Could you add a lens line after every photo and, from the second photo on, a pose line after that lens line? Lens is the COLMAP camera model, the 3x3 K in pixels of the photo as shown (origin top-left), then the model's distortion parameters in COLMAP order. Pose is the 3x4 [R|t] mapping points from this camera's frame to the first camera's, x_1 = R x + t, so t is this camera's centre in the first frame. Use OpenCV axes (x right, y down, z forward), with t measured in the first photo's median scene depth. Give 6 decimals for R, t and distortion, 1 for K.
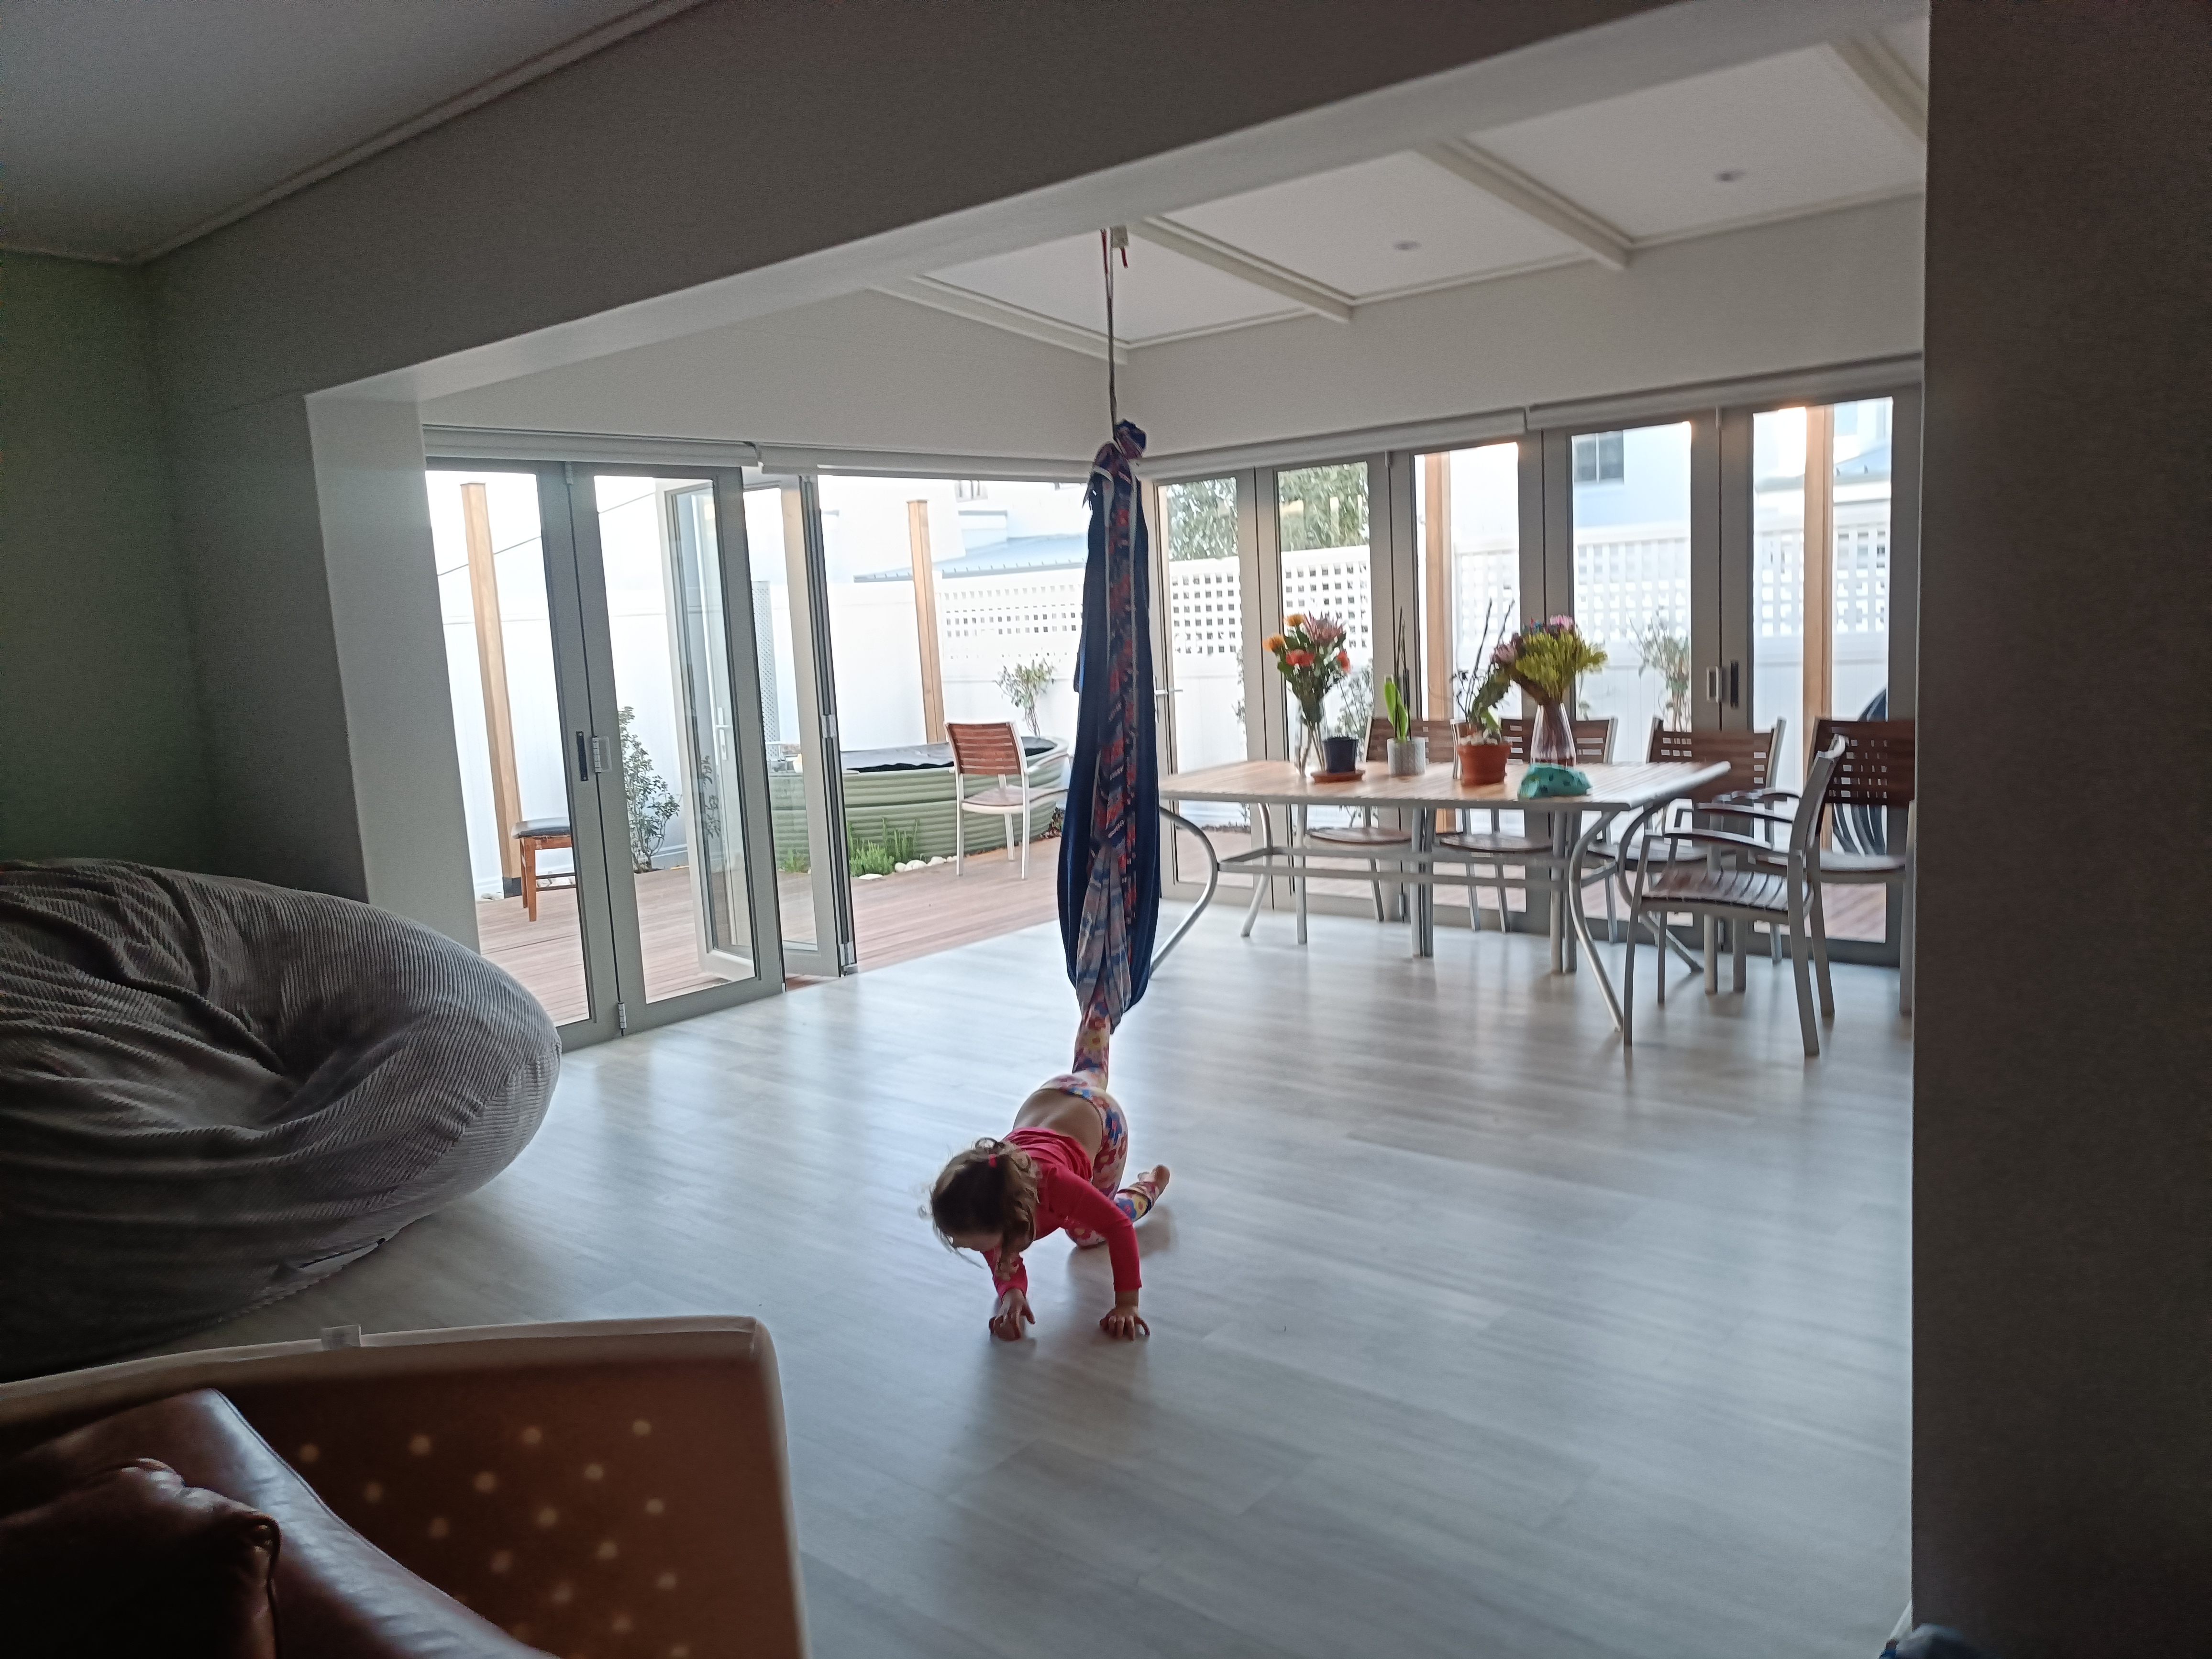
lens RADIAL K [[1614.3, 0, 1106.0], [0, 1614.3, 829.5], [0, 0, 1]] dist [0.030367, -0.007871]
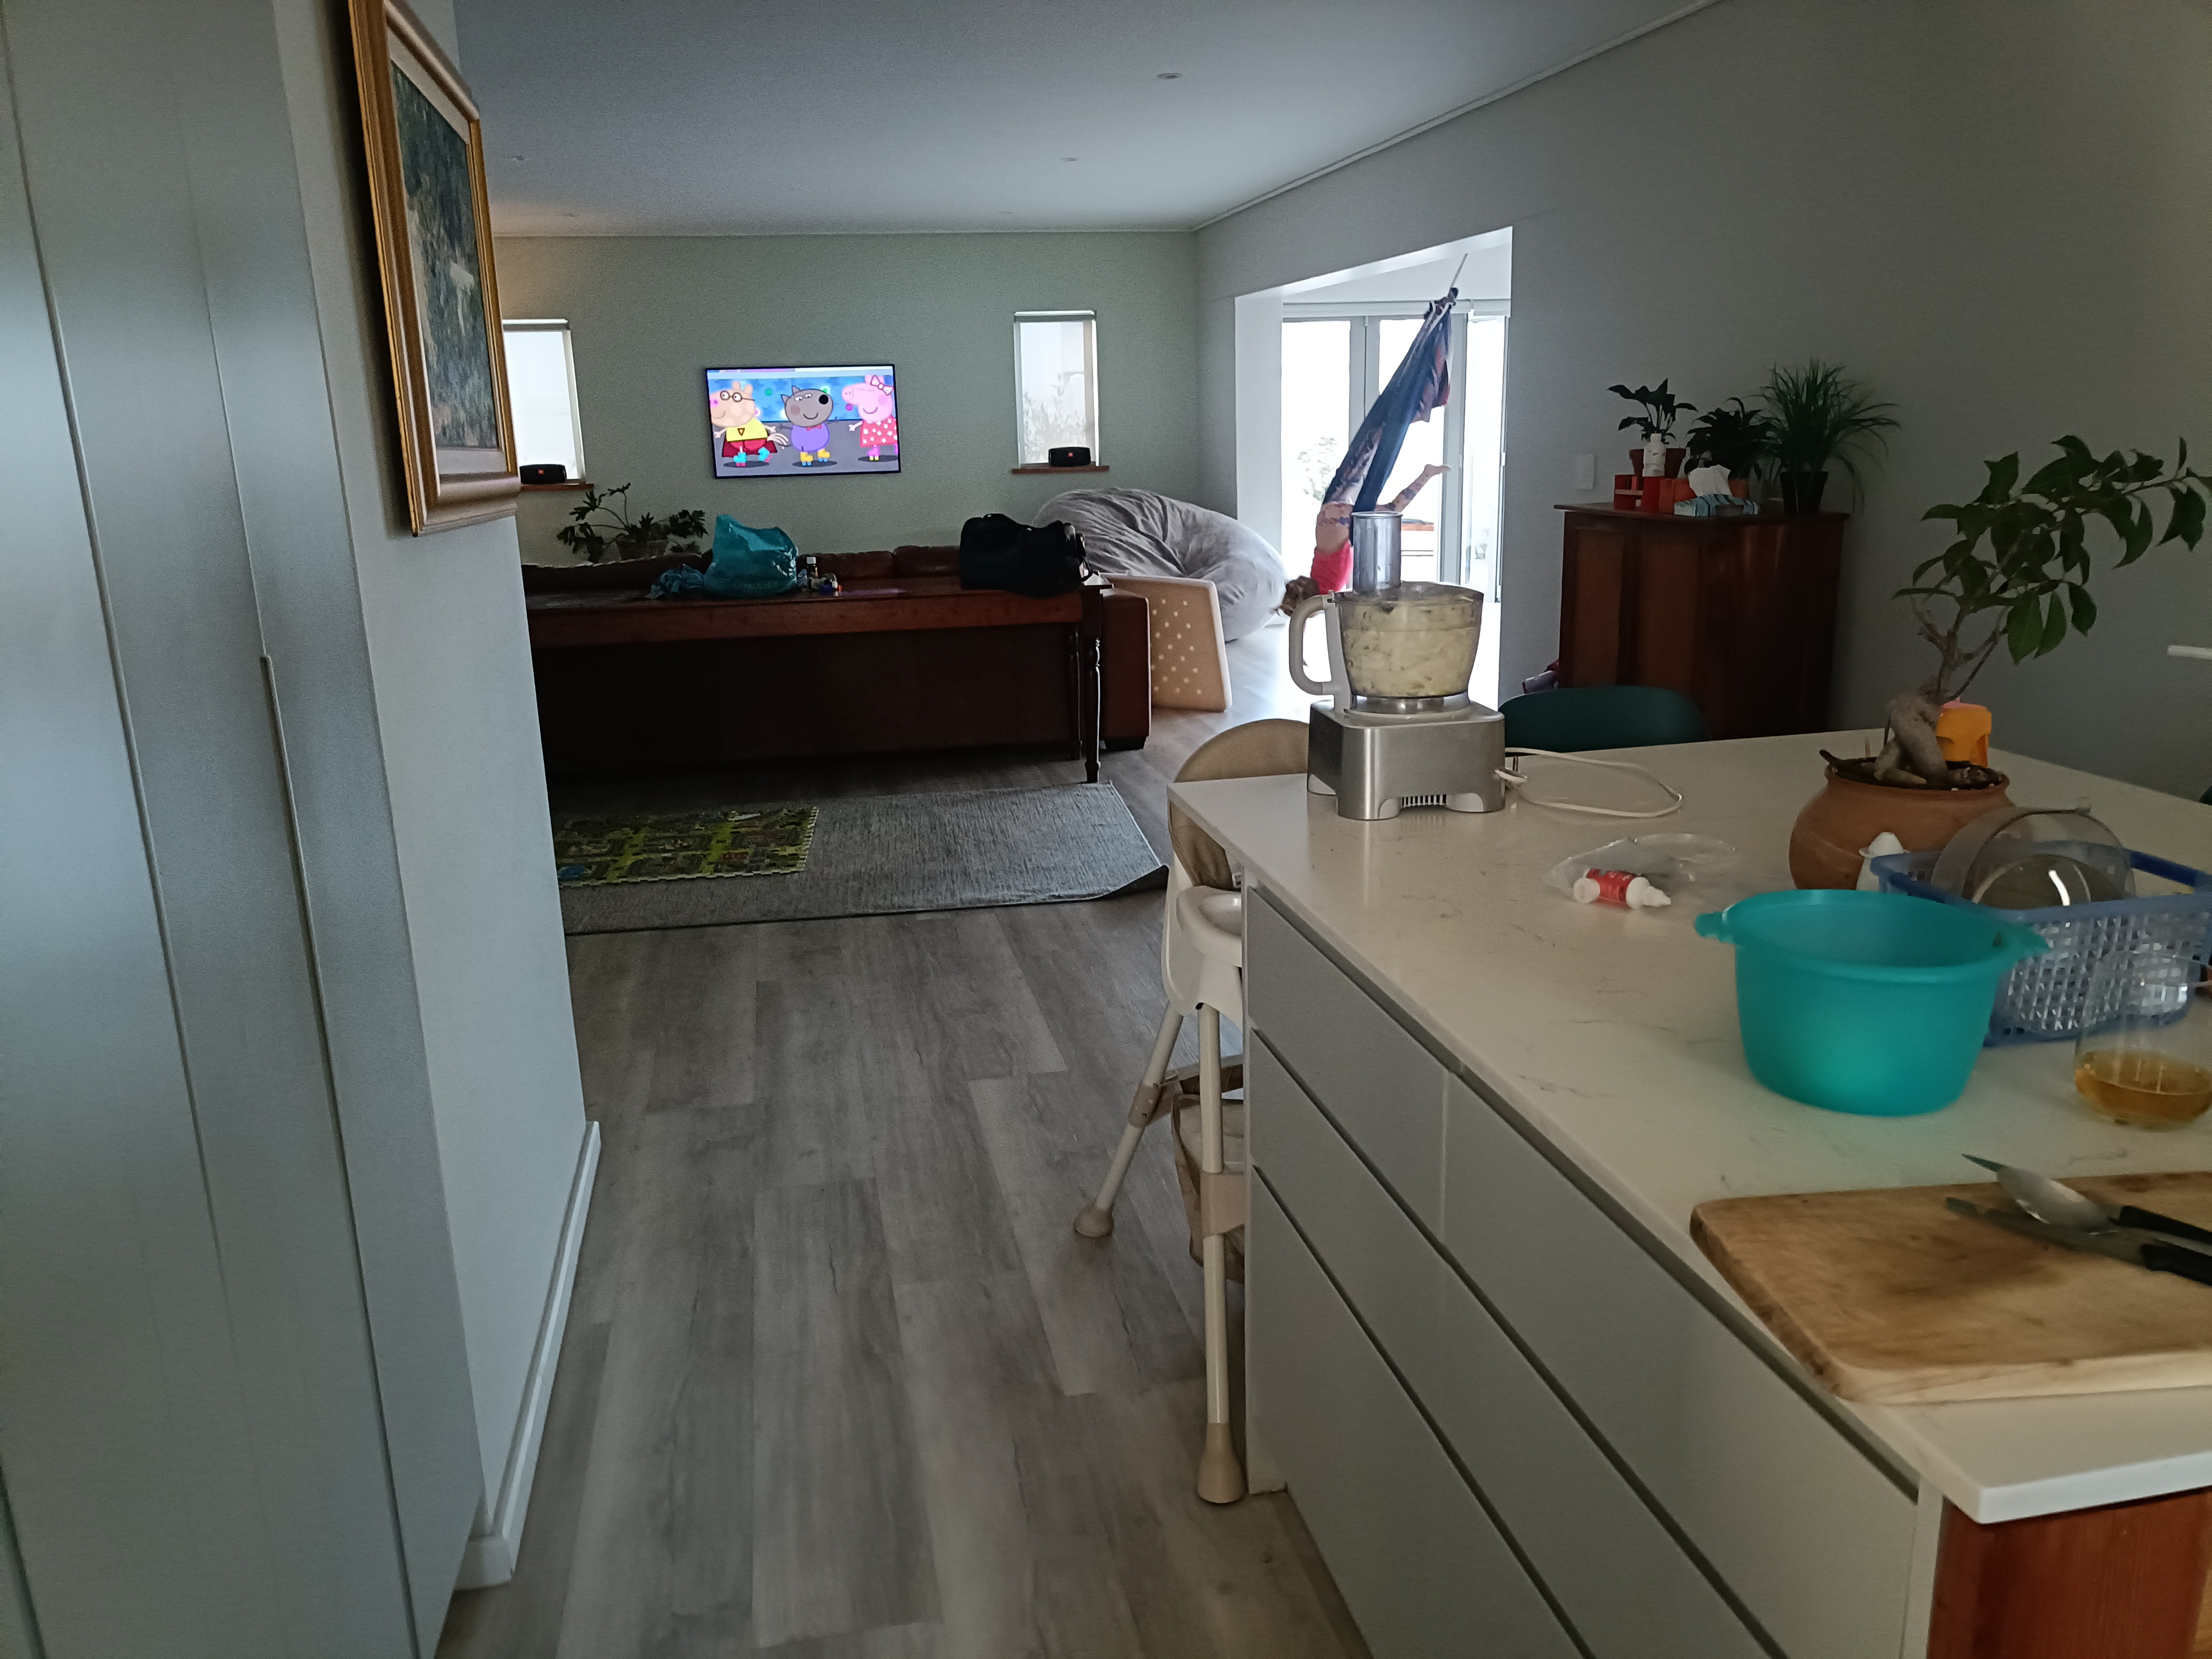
lens RADIAL K [[1614.3, 0, 1106.0], [0, 1614.3, 829.5], [0, 0, 1]] dist [0.030367, -0.007871]
pose [[0.791339, 0.189679, -0.581210, 0.925647], [-0.104163, 0.978585, 0.177542, 0.096915], [0.602439, -0.079956, 0.794150, -1.105734]]
